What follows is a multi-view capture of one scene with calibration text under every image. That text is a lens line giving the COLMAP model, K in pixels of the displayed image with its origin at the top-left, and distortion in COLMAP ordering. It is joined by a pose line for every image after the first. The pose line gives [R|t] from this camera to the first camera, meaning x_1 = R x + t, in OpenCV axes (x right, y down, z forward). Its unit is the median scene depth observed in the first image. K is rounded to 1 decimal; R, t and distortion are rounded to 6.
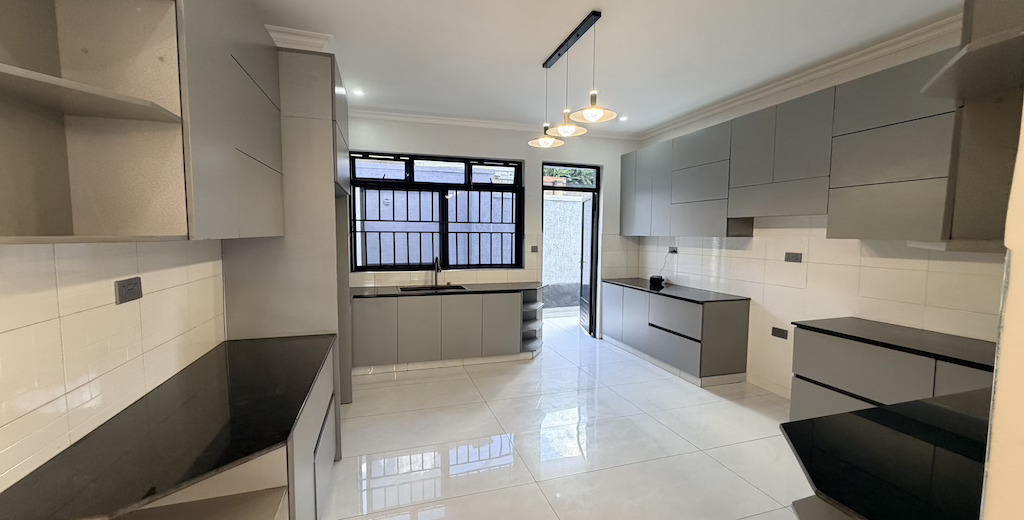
lens RADIAL K [[406.6, 0, 507.8], [0, 406.6, 264.8], [0, 0, 1]] dist [0.003464, 0.000403]
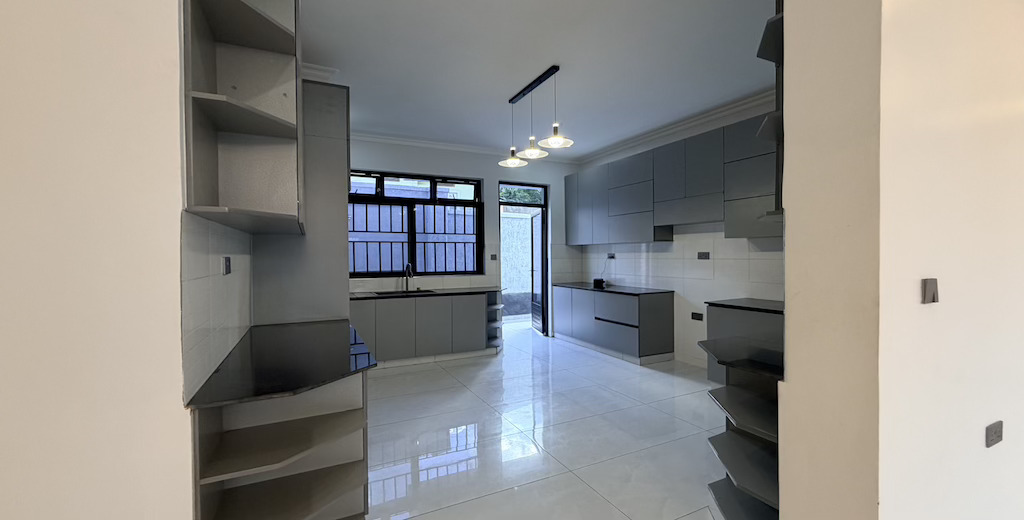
lens RADIAL K [[406.6, 0, 508.1], [0, 406.6, 258.8], [0, 0, 1]] dist [0.003464, 0.000403]
pose [[0.987254, -0.015371, 0.158409, -0.084787], [0.026310, 0.997393, -0.067193, 0.048569], [-0.156963, 0.070505, 0.985085, -0.127993]]
